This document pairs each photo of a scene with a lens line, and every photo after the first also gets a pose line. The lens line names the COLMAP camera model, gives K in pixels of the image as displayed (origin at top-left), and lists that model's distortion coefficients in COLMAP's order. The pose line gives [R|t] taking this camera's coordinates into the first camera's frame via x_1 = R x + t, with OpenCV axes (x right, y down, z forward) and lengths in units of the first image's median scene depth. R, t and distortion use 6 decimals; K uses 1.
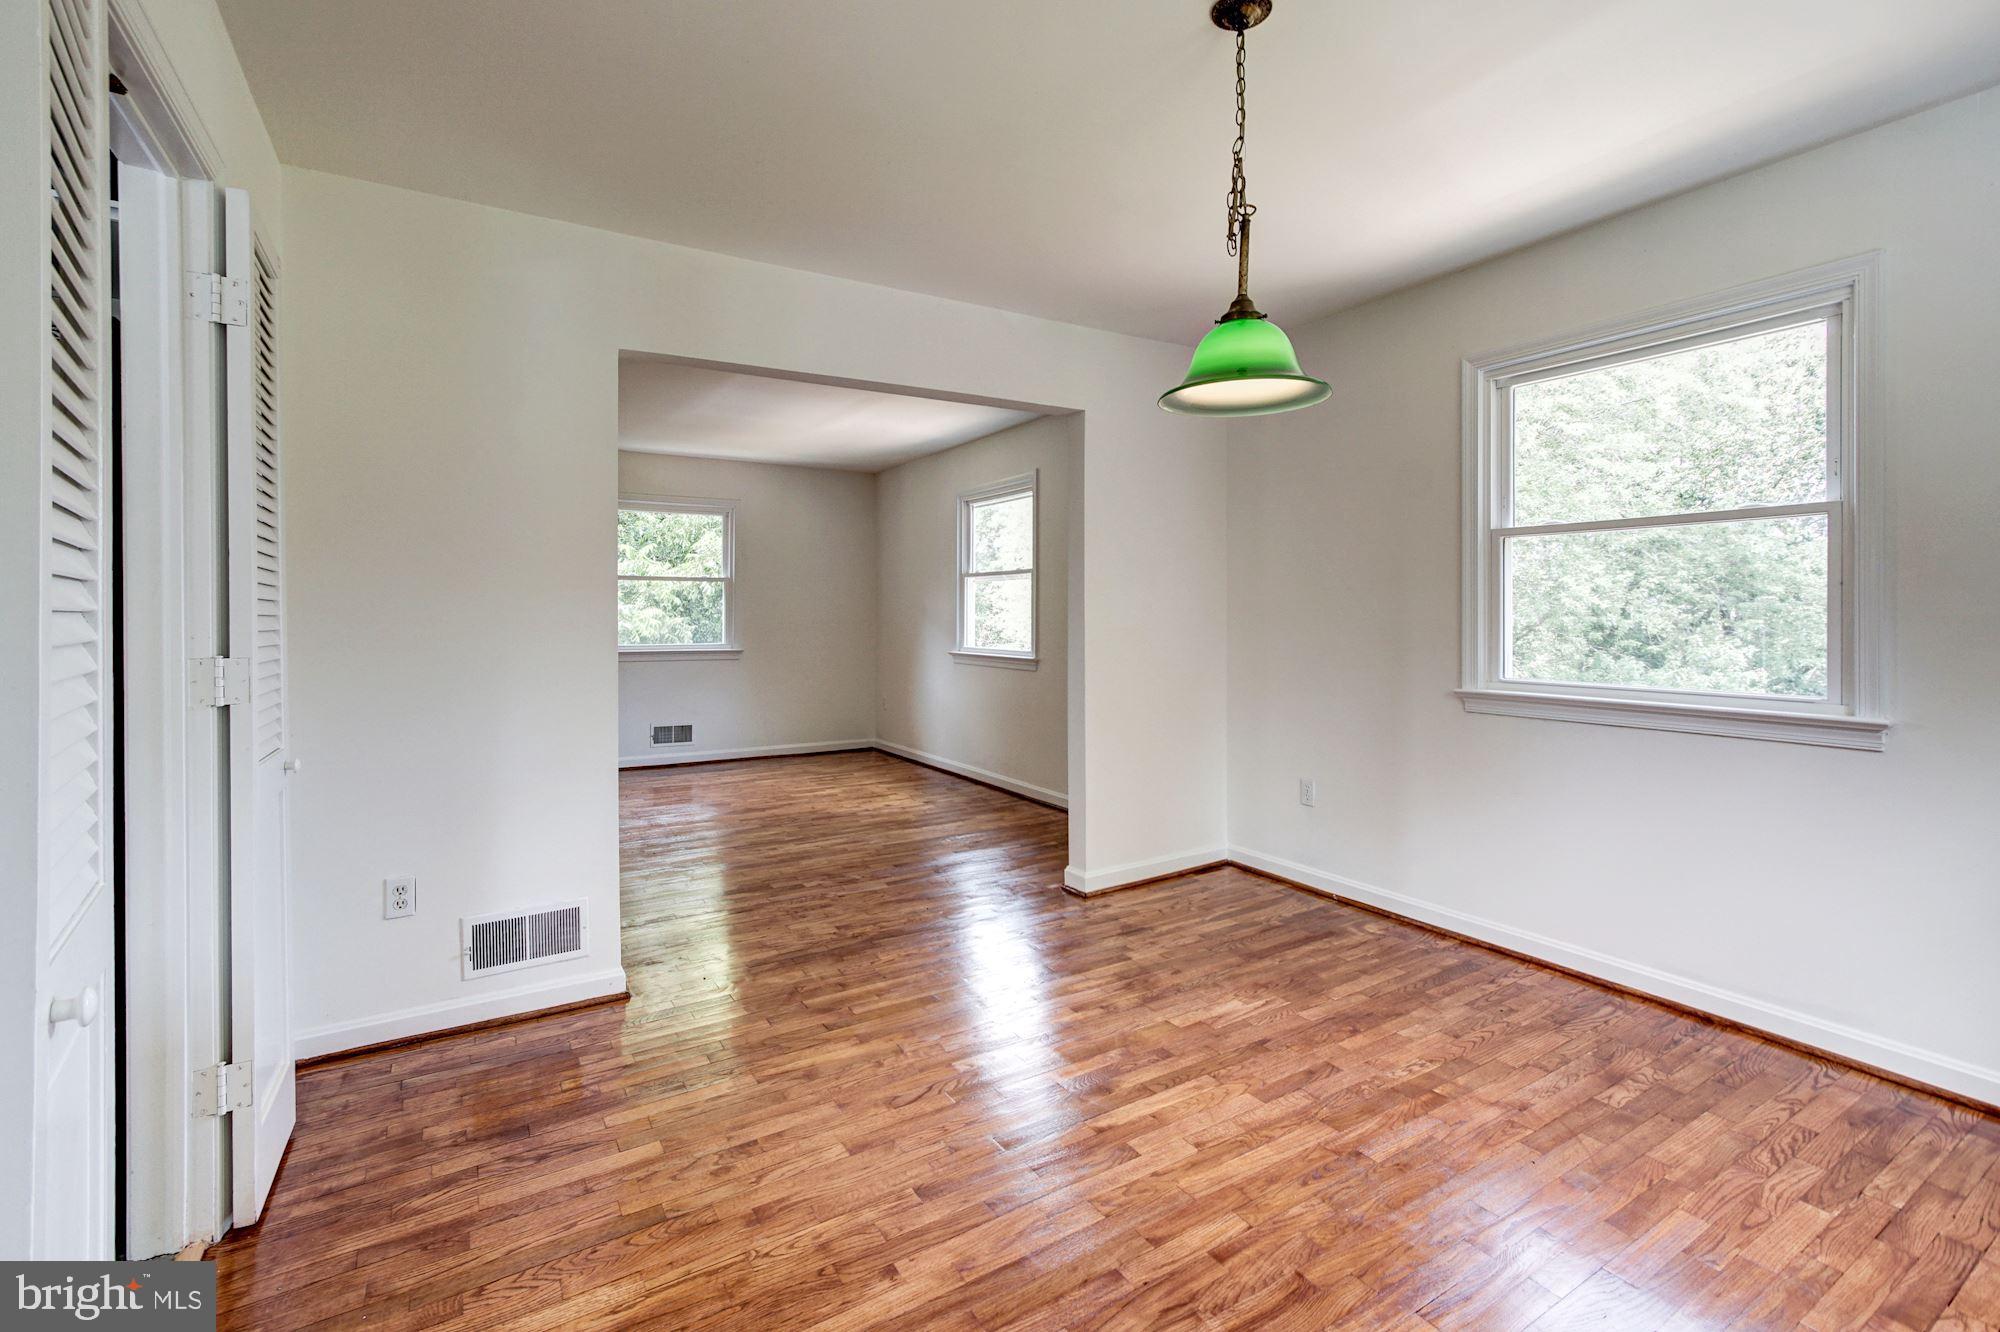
lens RADIAL K [[901.5, 0, 1005.3], [0, 901.5, 611.0], [0, 0, 1]] dist [-0.003135, 0.001487]
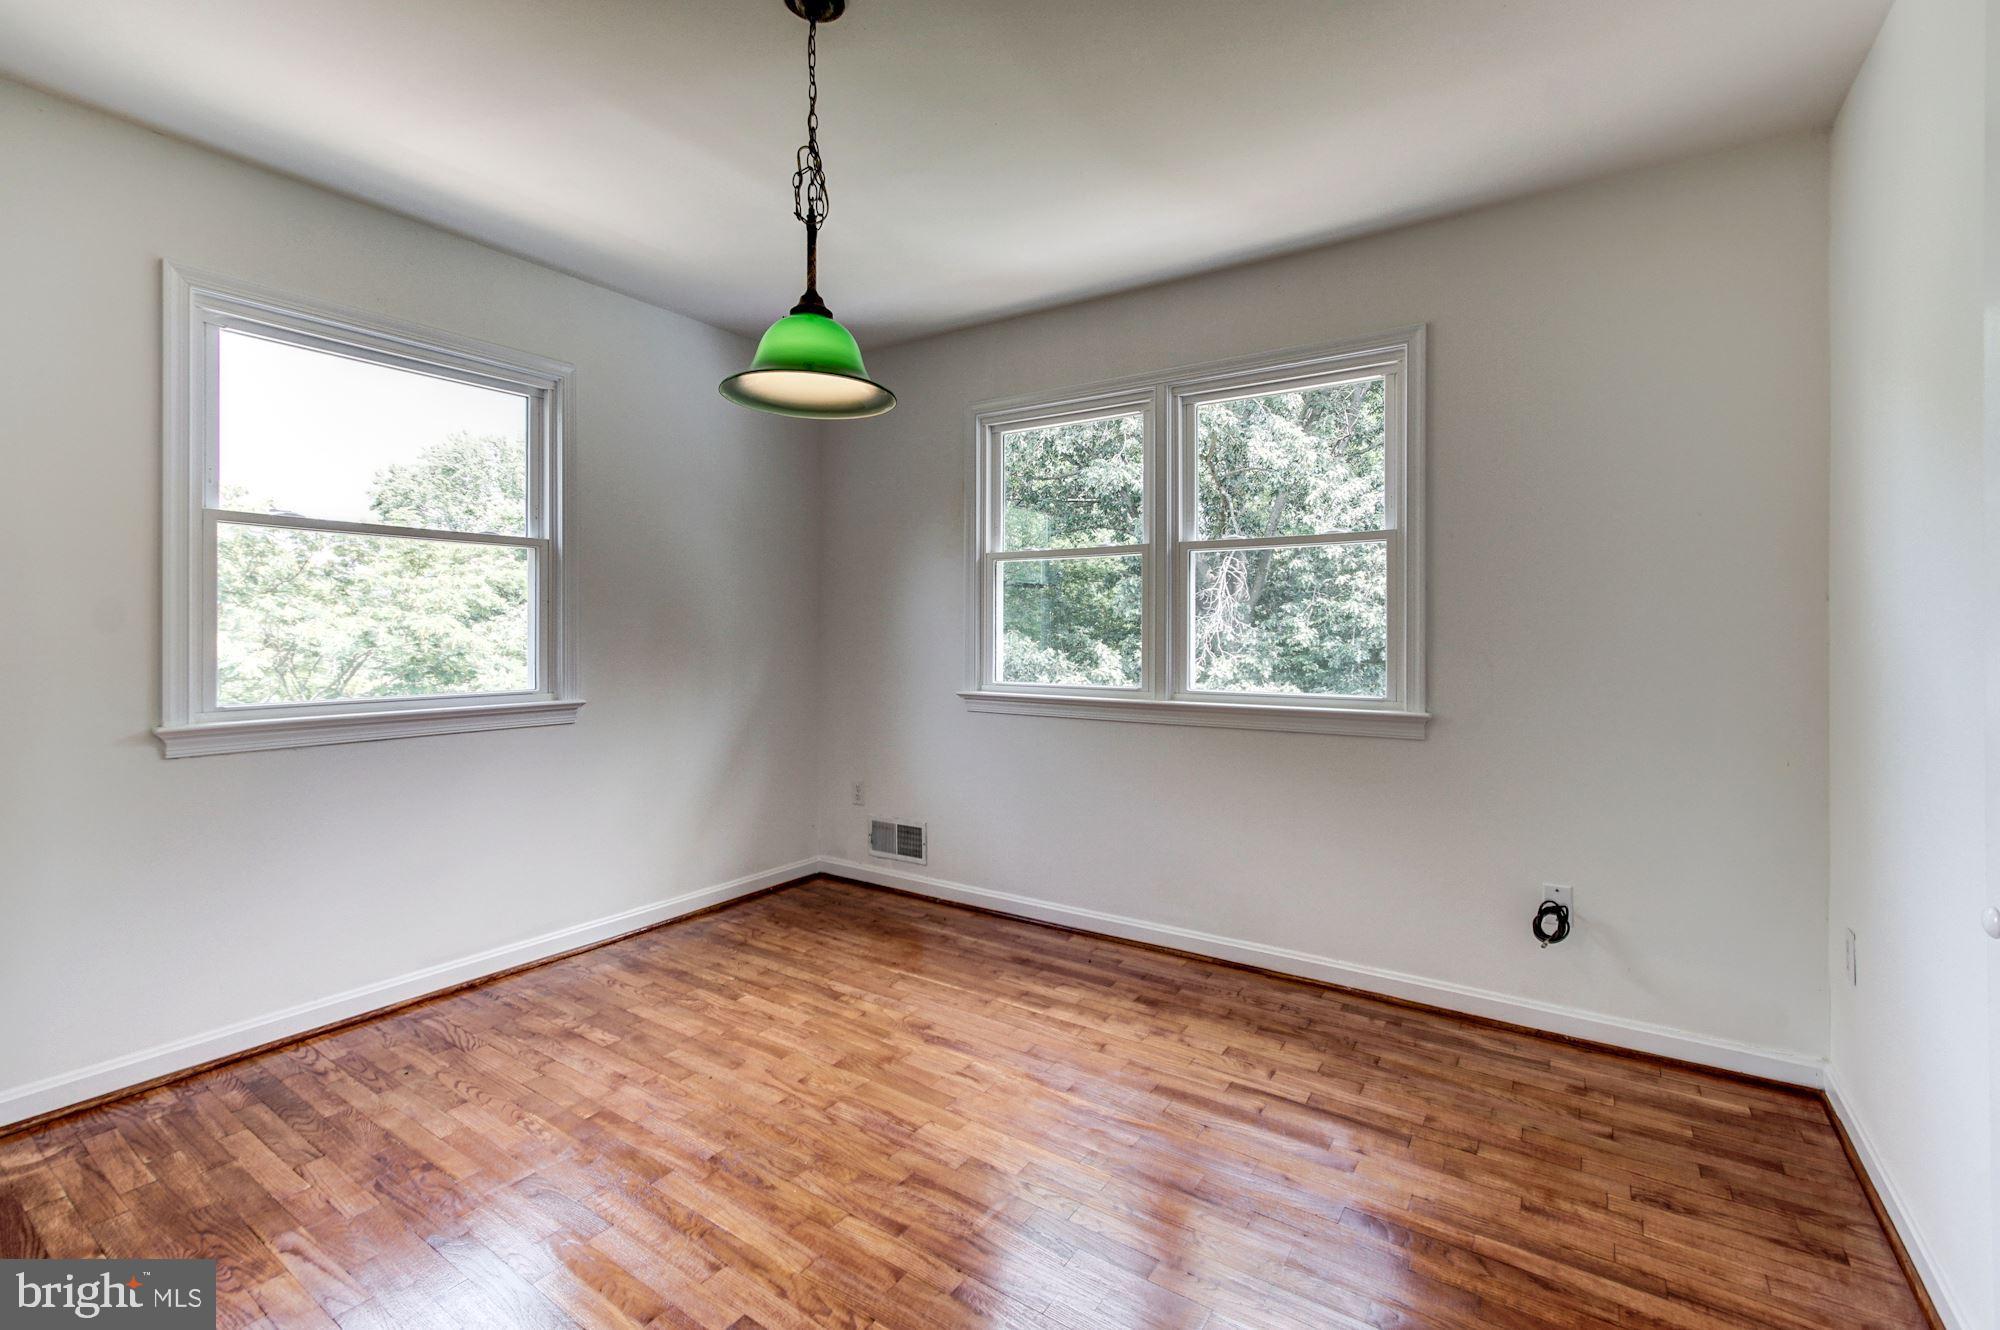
lens RADIAL K [[870.5, 0, 997.3], [0, 870.5, 632.5], [0, 0, 1]] dist [-0.002733, 0.000427]
pose [[-0.415253, 0.000016, 0.909706, -0.544269], [-0.002836, 0.999995, -0.001312, 0.014912], [-0.909702, -0.003124, -0.415251, 0.978698]]
